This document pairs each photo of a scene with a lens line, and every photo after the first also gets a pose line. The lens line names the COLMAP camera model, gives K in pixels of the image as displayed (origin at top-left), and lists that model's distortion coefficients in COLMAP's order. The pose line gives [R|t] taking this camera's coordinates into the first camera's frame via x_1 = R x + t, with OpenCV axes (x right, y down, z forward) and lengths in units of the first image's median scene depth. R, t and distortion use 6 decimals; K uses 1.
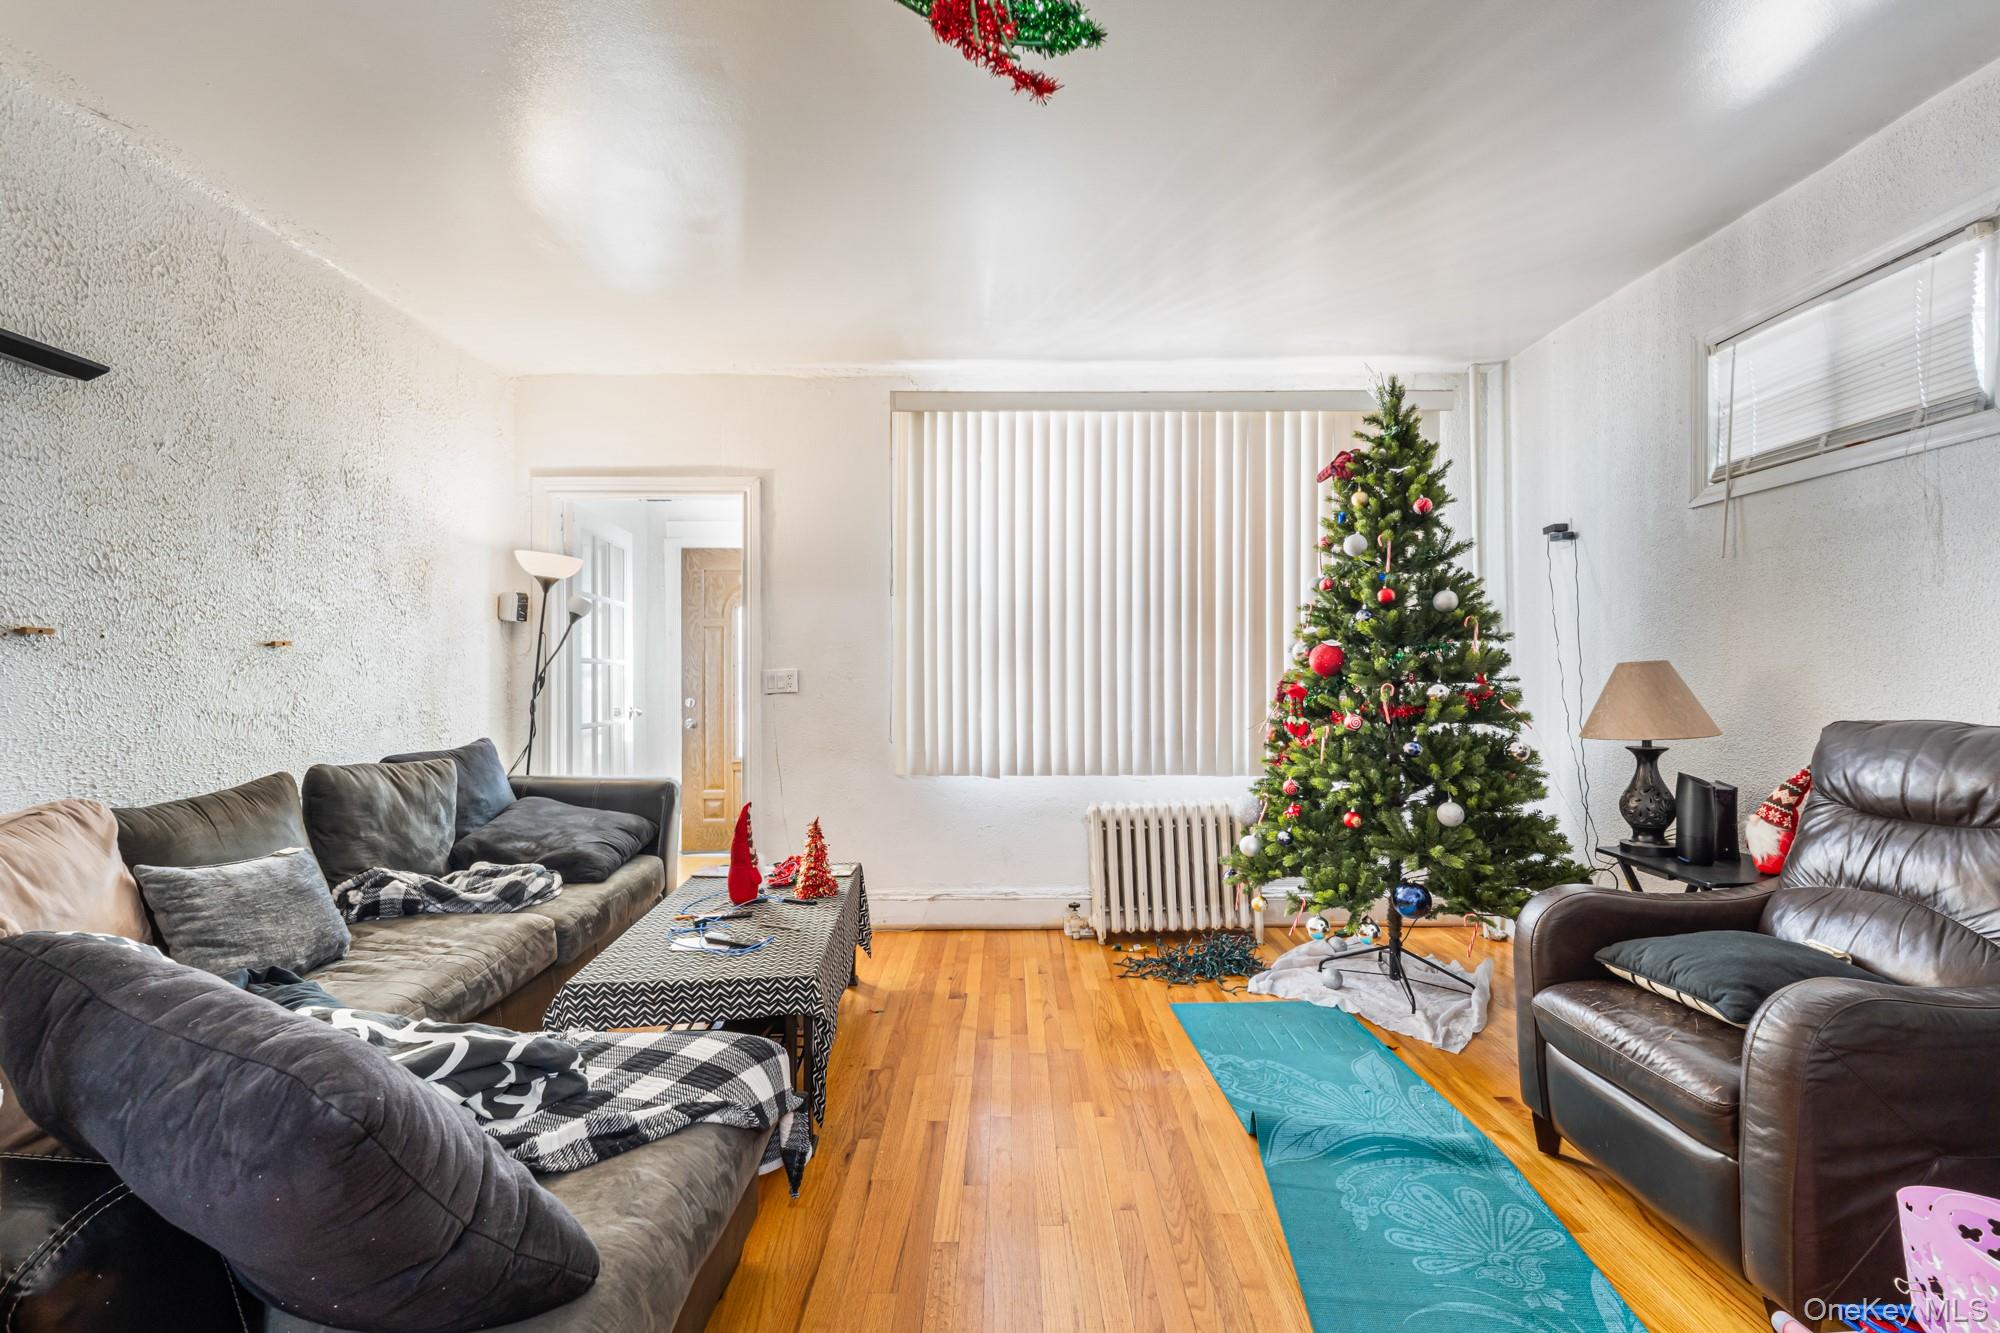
lens RADIAL K [[853.8, 0, 989.4], [0, 853.8, 670.3], [0, 0, 1]] dist [0.003213, -0.000203]
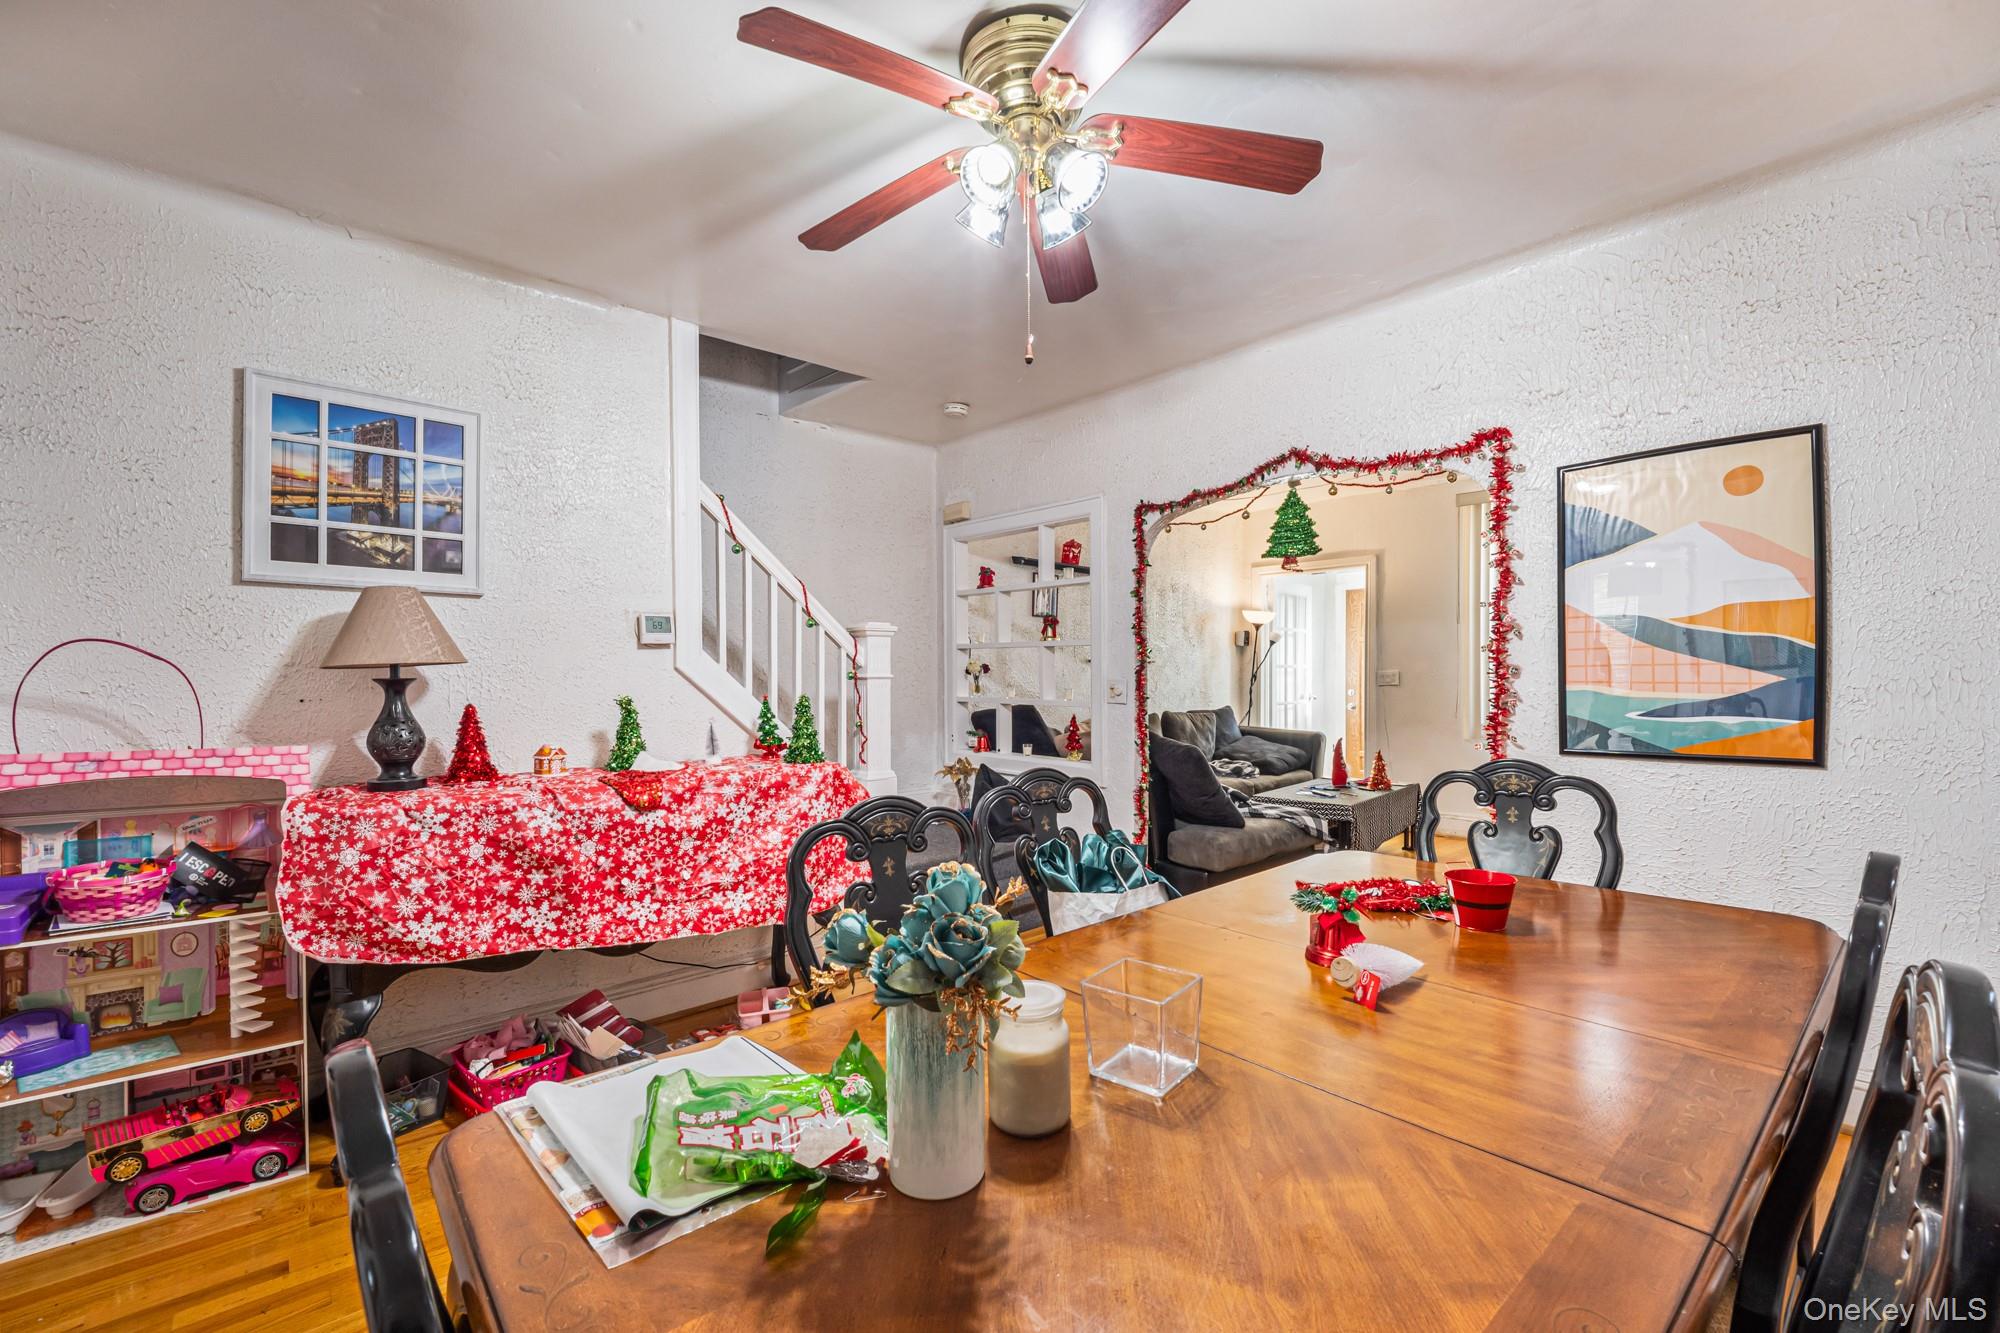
lens RADIAL K [[853.8, 0, 989.4], [0, 853.8, 670.3], [0, 0, 1]] dist [0.003213, -0.000203]
pose [[0.679983, -0.003941, -0.733217, 0.515295], [0.004322, 0.999990, -0.001366, -0.003995], [0.733215, -0.002240, 0.679993, -0.800636]]
